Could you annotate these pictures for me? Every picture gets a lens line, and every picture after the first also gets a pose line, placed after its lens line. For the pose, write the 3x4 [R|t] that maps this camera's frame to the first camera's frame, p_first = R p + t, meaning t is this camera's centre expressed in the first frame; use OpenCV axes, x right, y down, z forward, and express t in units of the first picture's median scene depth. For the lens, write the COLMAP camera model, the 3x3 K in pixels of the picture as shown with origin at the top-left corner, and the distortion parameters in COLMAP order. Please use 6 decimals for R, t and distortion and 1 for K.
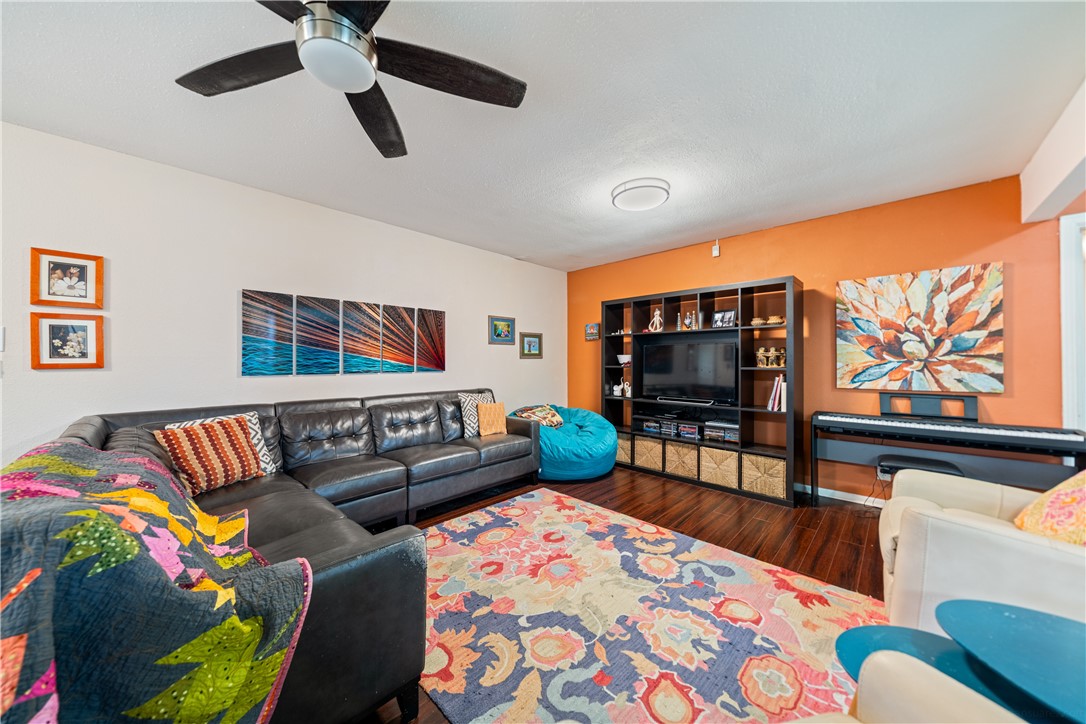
lens RADIAL K [[370.8, 0, 535.7], [0, 370.8, 360.6], [0, 0, 1]] dist [-0.002648, -0.000212]
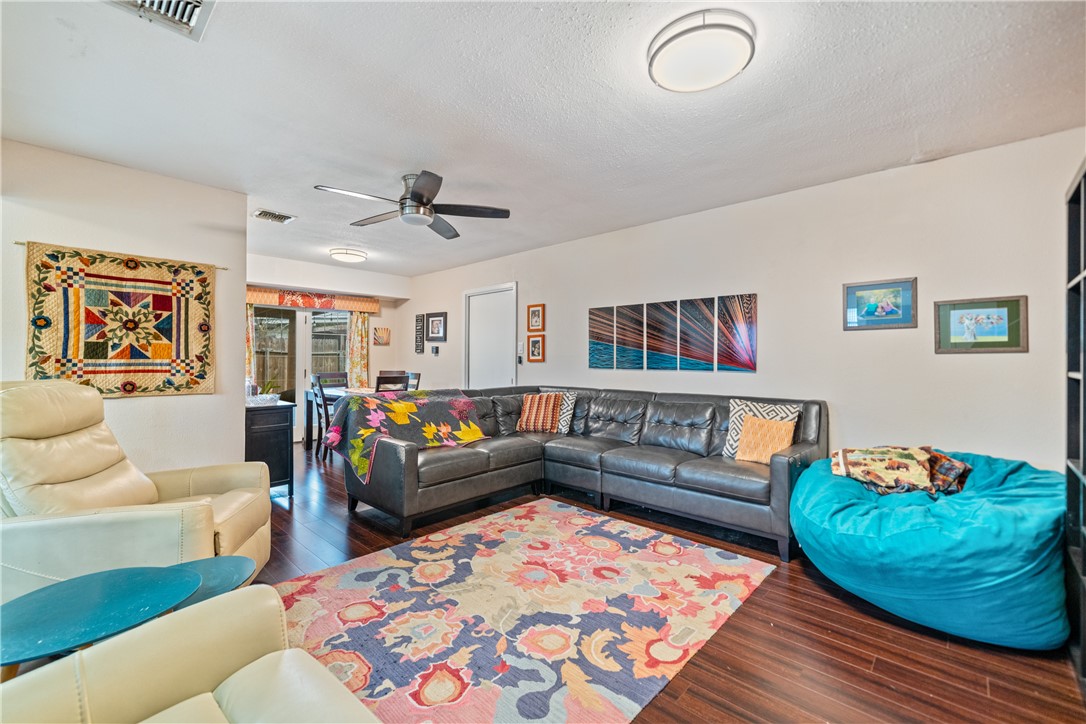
lens RADIAL K [[441.4, 0, 541.7], [0, 441.4, 354.8], [0, 0, 1]] dist [0.006812, 0.000111]
pose [[0.037339, -0.007080, -0.999278, 0.972046], [-0.000486, 0.999975, -0.007103, 0.001252], [0.999303, 0.000751, 0.037335, 0.777480]]
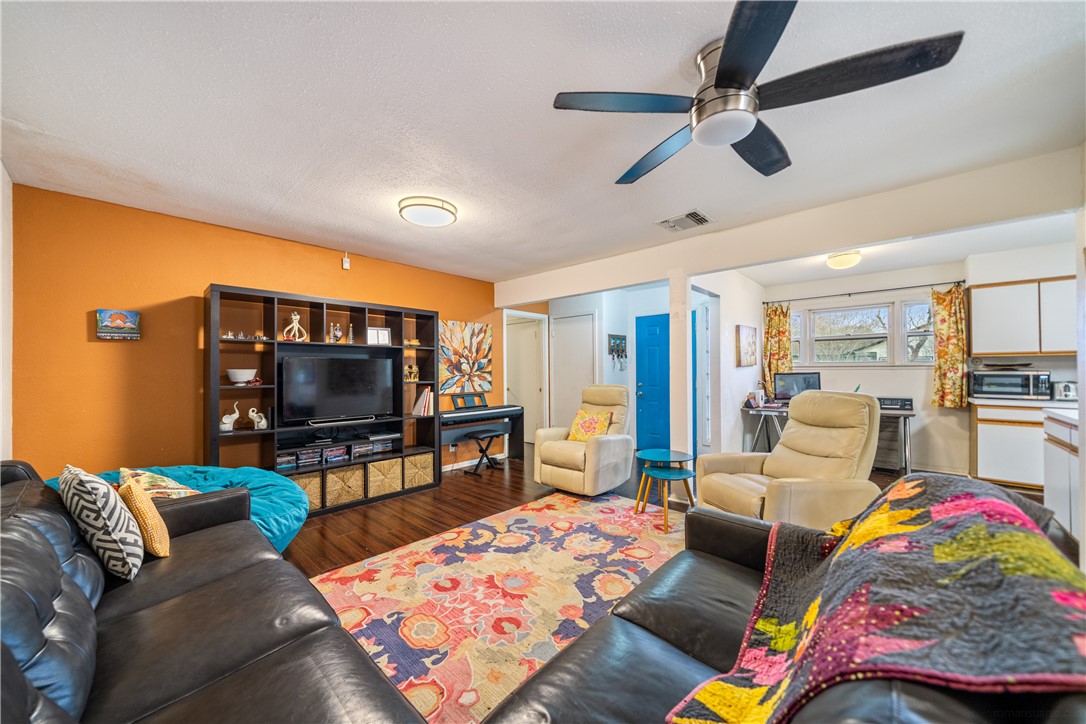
lens RADIAL K [[398.2, 0, 537.9], [0, 398.2, 368.9], [0, 0, 1]] dist [-0.000245, 0.000039]
pose [[-0.033810, 0.004317, 0.999419, -0.838549], [0.002564, 0.999988, -0.004232, -0.018945], [-0.999425, 0.002419, -0.033821, 0.776762]]
